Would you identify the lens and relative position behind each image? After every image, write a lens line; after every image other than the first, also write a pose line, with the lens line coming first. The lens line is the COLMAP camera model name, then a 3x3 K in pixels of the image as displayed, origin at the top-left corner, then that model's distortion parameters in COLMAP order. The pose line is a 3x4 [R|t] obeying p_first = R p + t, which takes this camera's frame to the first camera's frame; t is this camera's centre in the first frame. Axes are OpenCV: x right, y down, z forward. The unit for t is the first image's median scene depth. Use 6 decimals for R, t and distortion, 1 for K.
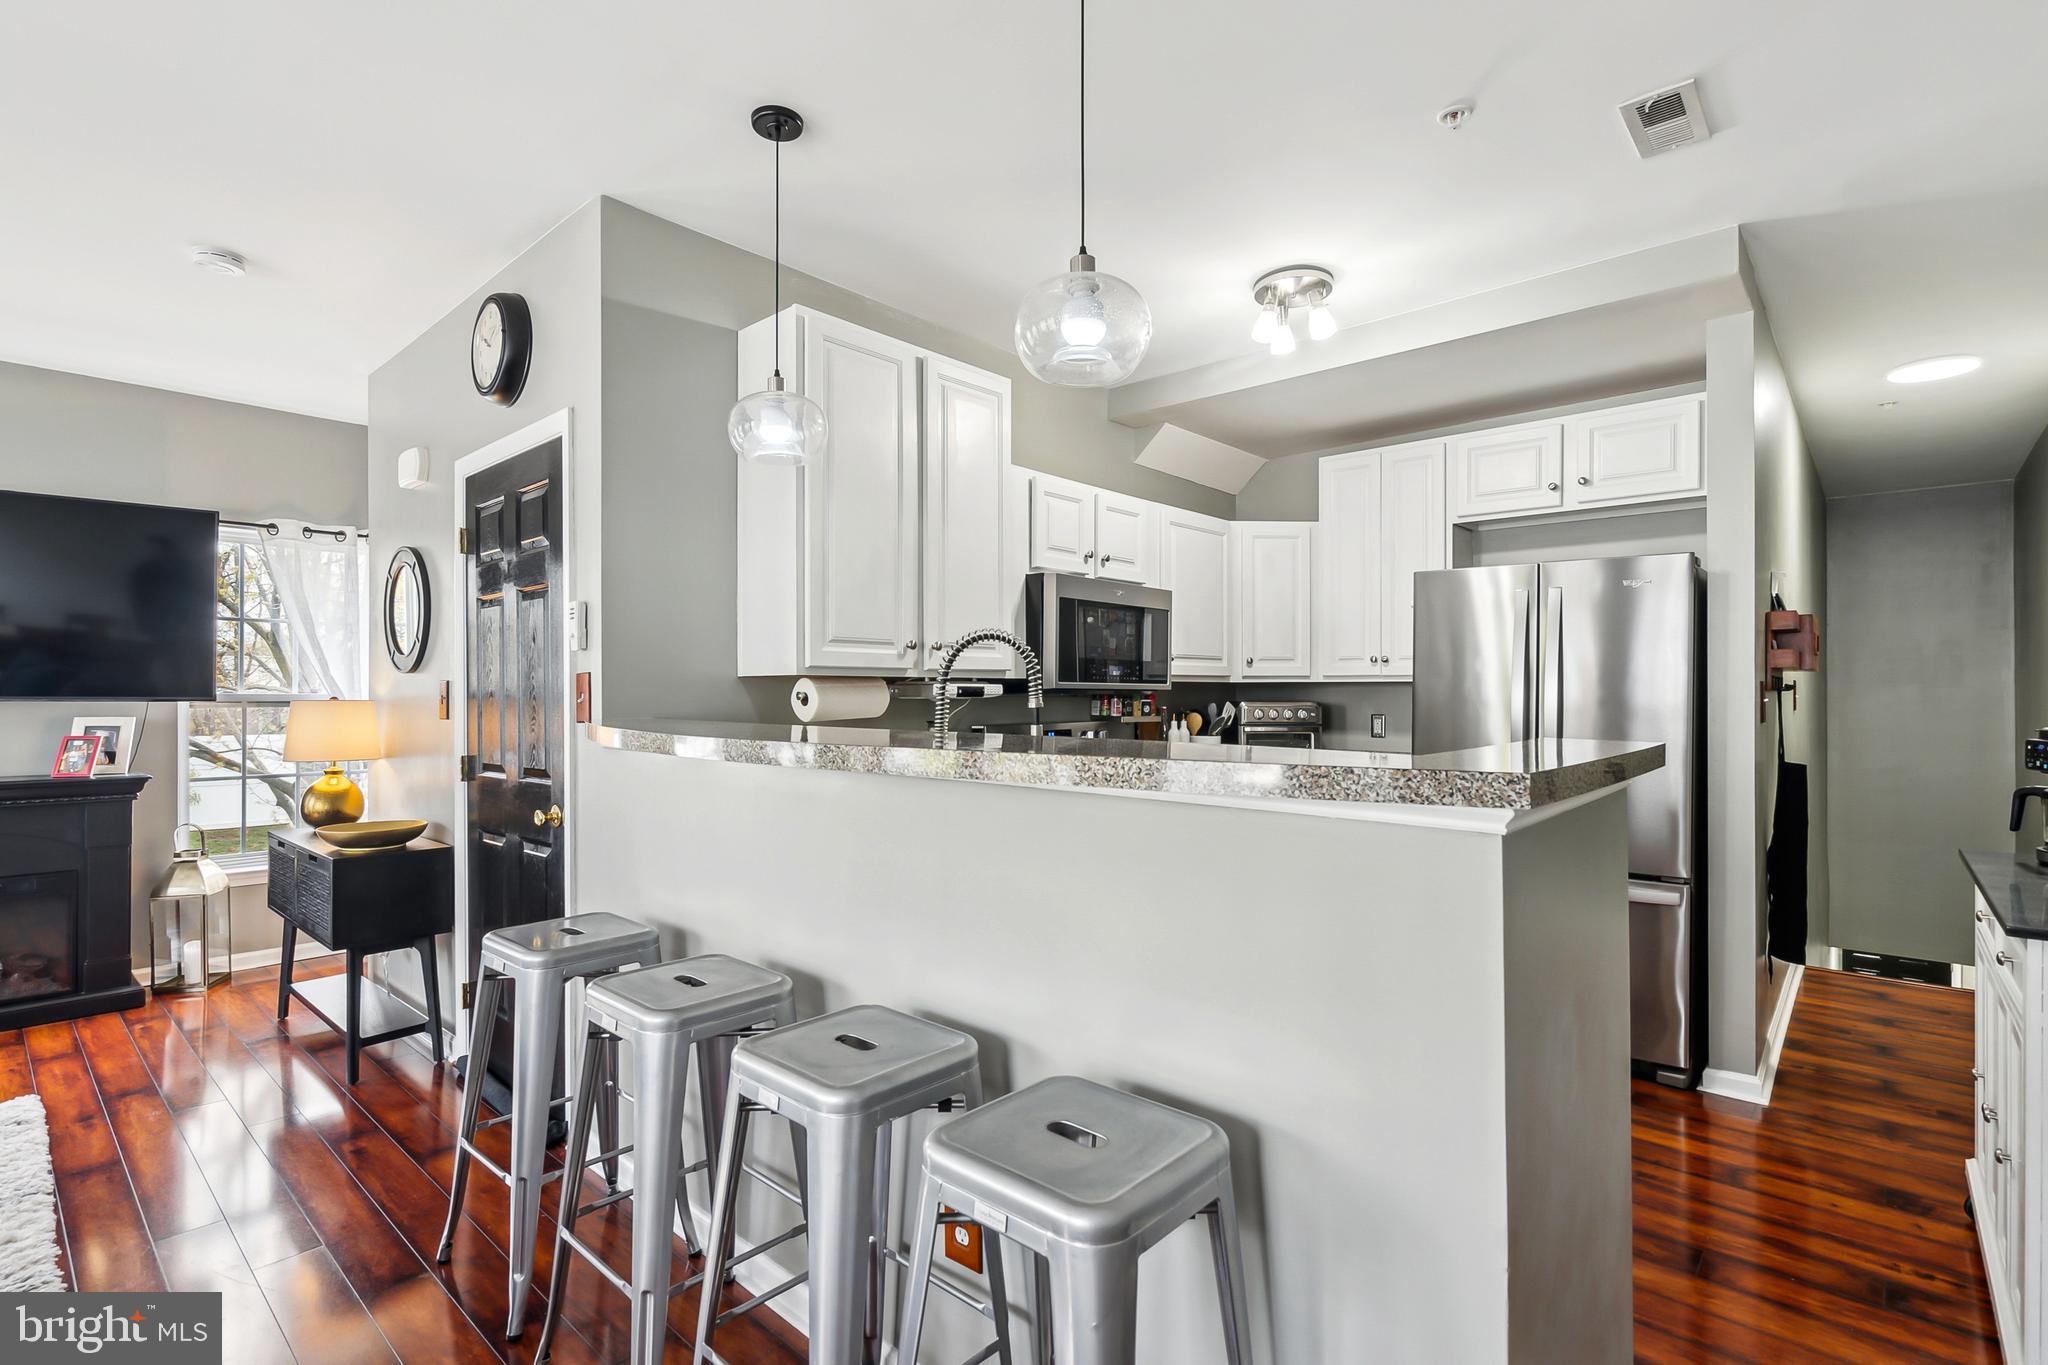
lens RADIAL K [[956.0, 0, 1021.7], [0, 956.0, 684.9], [0, 0, 1]] dist [-0.007356, -0.001105]
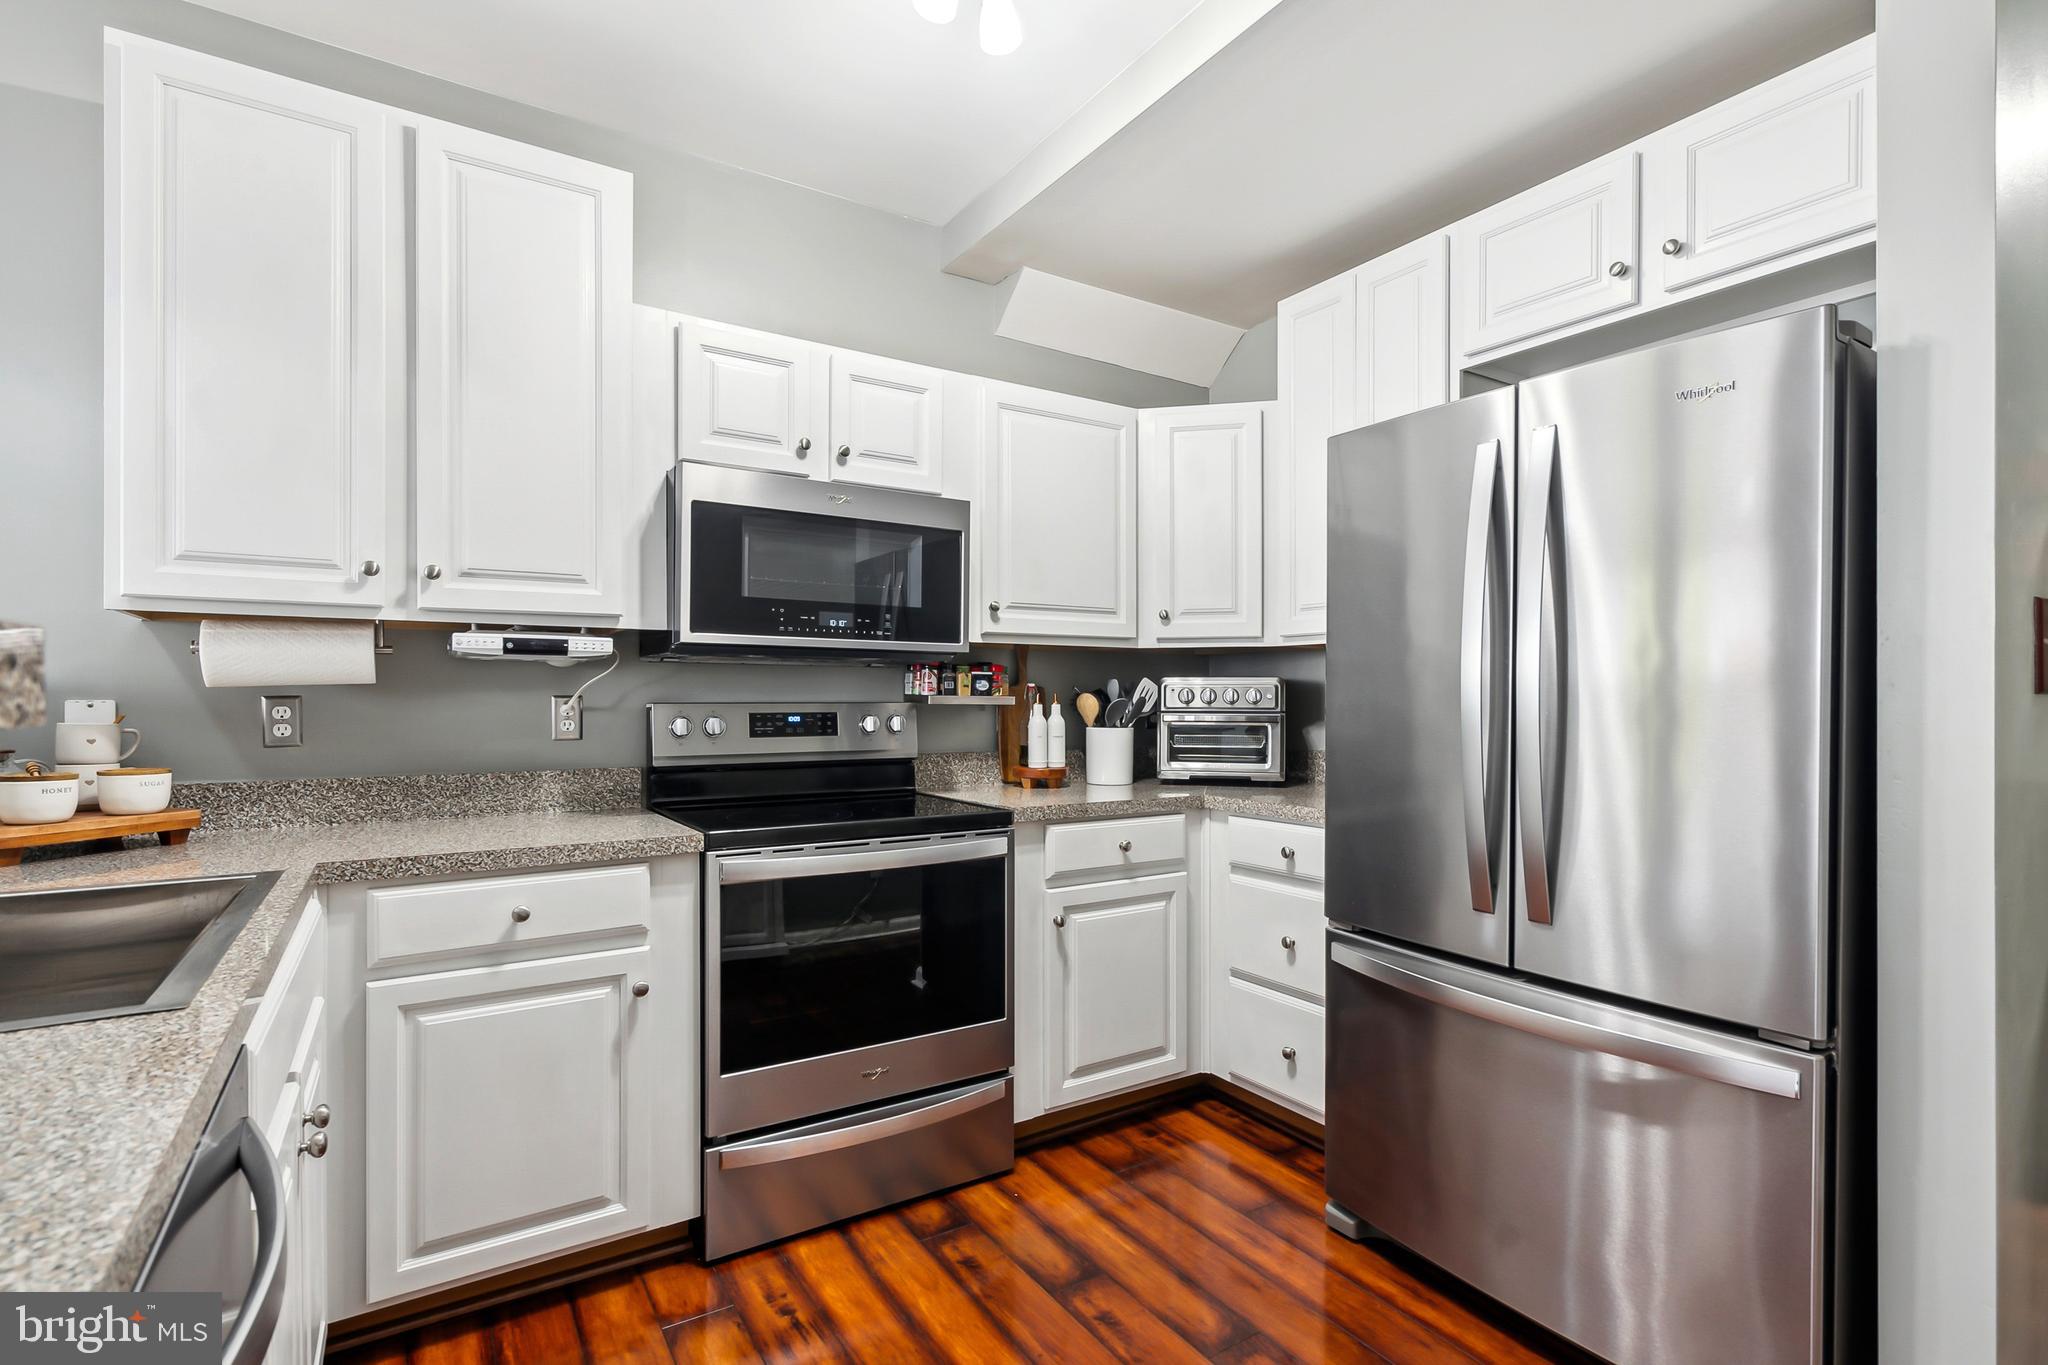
lens RADIAL K [[956.0, 0, 1027.5], [0, 956.0, 693.8], [0, 0, 1]] dist [-0.007356, -0.001105]
pose [[0.965468, -0.000403, -0.260521, 0.344856], [0.001298, 0.999994, 0.003265, 0.029595], [0.260518, -0.003491, 0.965463, 0.357770]]
